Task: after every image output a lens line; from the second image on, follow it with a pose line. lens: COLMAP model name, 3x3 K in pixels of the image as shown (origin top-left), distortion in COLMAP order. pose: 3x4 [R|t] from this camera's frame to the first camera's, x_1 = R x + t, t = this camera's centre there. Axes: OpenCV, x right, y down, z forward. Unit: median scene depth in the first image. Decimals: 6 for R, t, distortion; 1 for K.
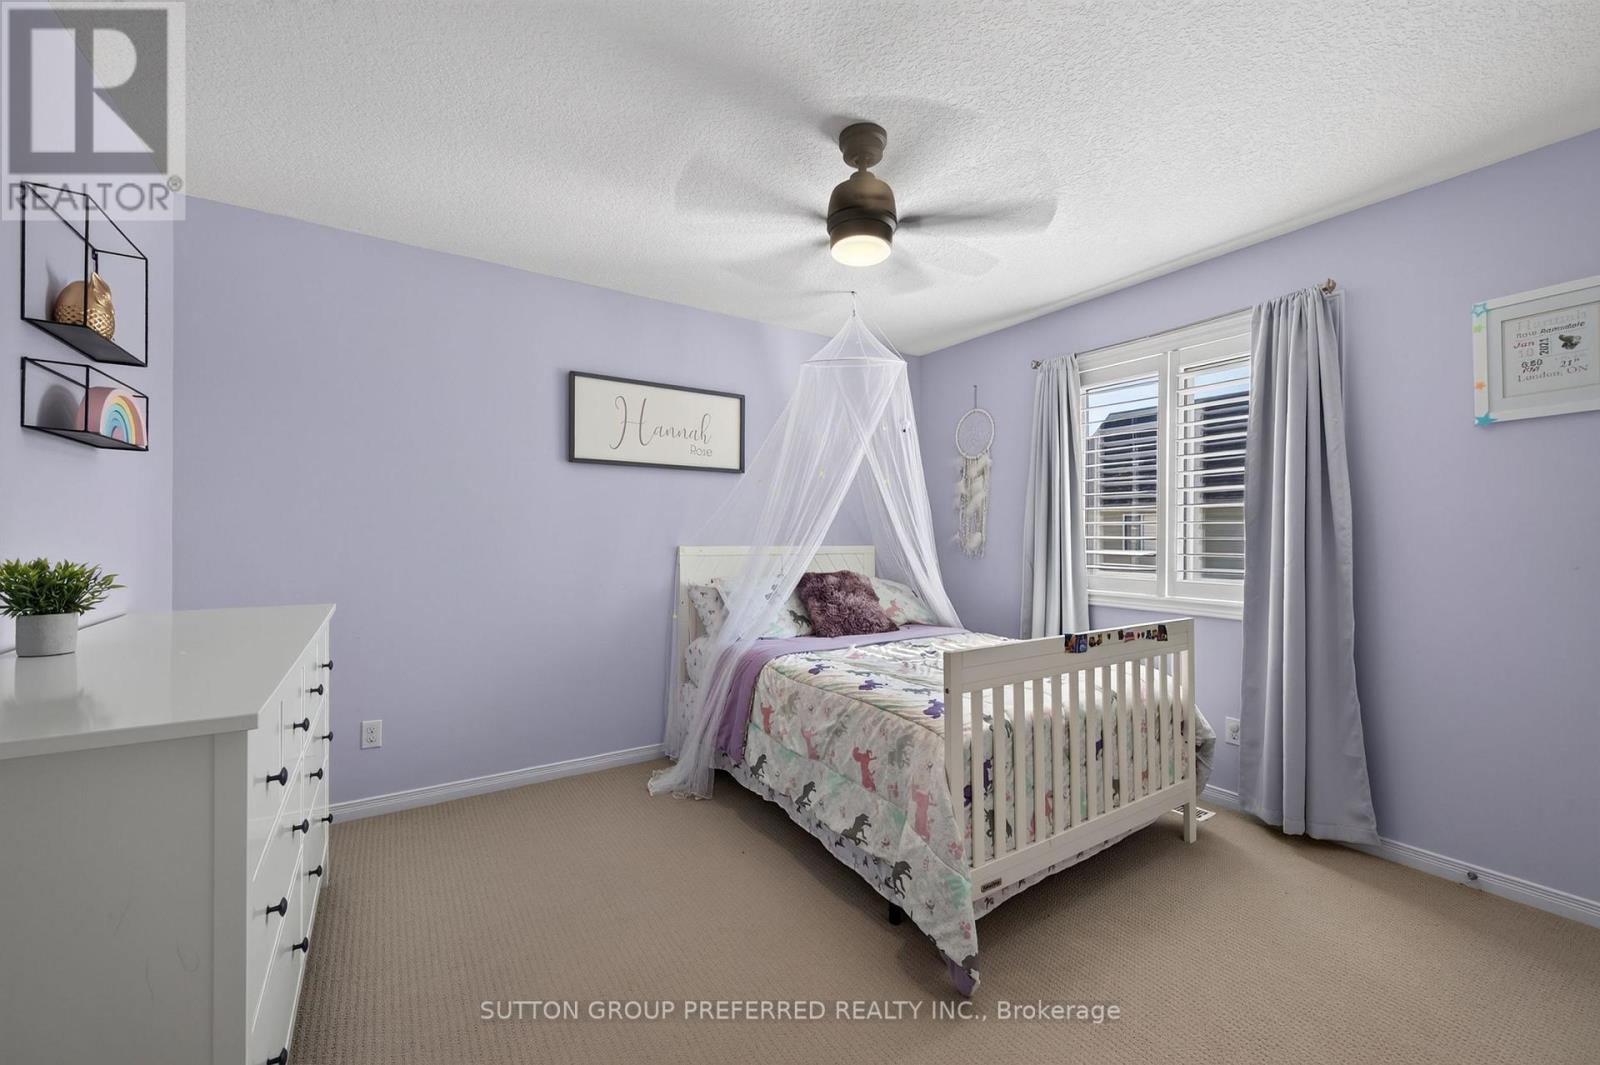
lens RADIAL K [[635.7, 0, 800.0], [0, 635.7, 532.5], [0, 0, 1]] dist [0.000983, 0.000013]
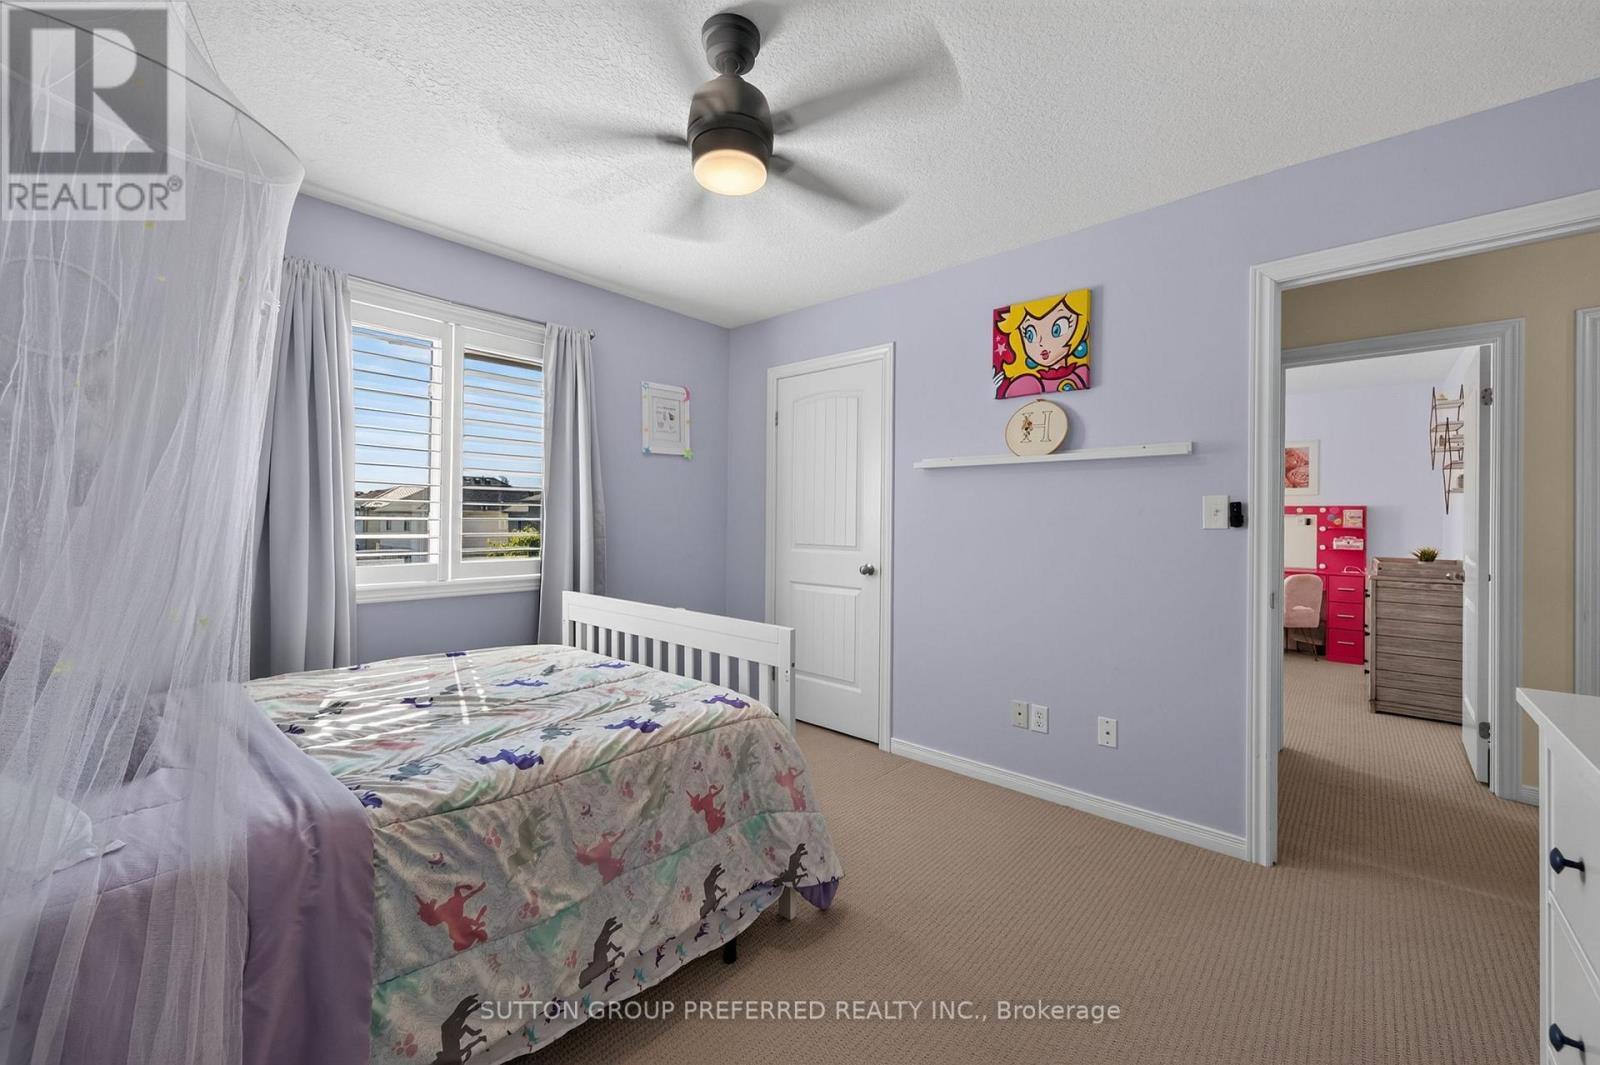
lens RADIAL K [[627.4, 0, 792.4], [0, 627.4, 525.2], [0, 0, 1]] dist [0.001741, -0.000114]
pose [[-0.267282, -0.010178, 0.963565, -0.645203], [-0.013567, 0.999885, 0.006799, 0.005951], [-0.963523, -0.011256, -0.267389, 1.060283]]
